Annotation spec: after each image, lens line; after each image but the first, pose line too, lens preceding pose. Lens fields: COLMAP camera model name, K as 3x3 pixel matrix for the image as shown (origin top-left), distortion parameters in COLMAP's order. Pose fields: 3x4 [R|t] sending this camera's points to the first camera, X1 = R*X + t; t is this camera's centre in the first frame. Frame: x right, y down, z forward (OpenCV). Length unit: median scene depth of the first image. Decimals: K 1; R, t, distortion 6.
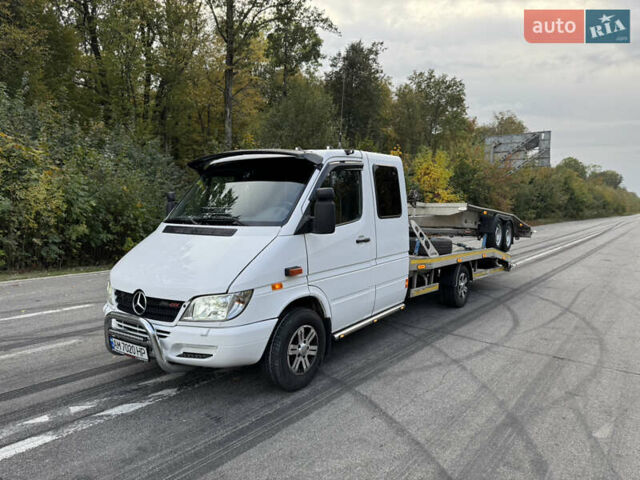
lens RADIAL K [[465.1, 0, 320.0], [0, 465.1, 240.0], [0, 0, 1]] dist [0.001514, 0.001532]
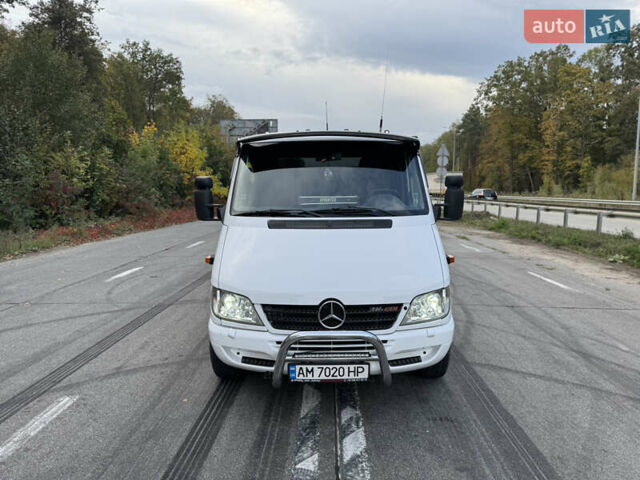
lens RADIAL K [[456.6, 0, 336.3], [0, 456.6, 236.3], [0, 0, 1]] dist [0.035490, -0.045185]
pose [[0.796984, -0.067861, 0.600176, -0.823043], [0.045607, 0.997593, 0.052233, -0.043259], [-0.602276, -0.014256, 0.798160, 0.339798]]
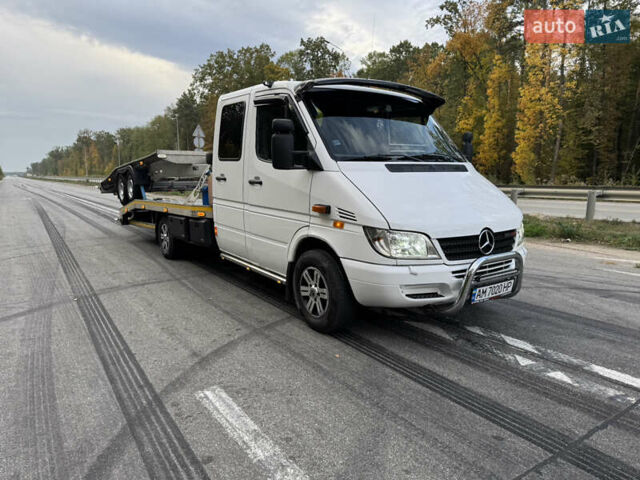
lens RADIAL K [[448.0, 0, 330.1], [0, 448.0, 240.4], [0, 0, 1]] dist [-0.002600, -0.007927]
pose [[0.301030, -0.143001, 0.942832, -1.279643], [0.069759, 0.989346, 0.127783, -0.005133], [-0.951060, 0.027305, 0.307798, 0.981371]]
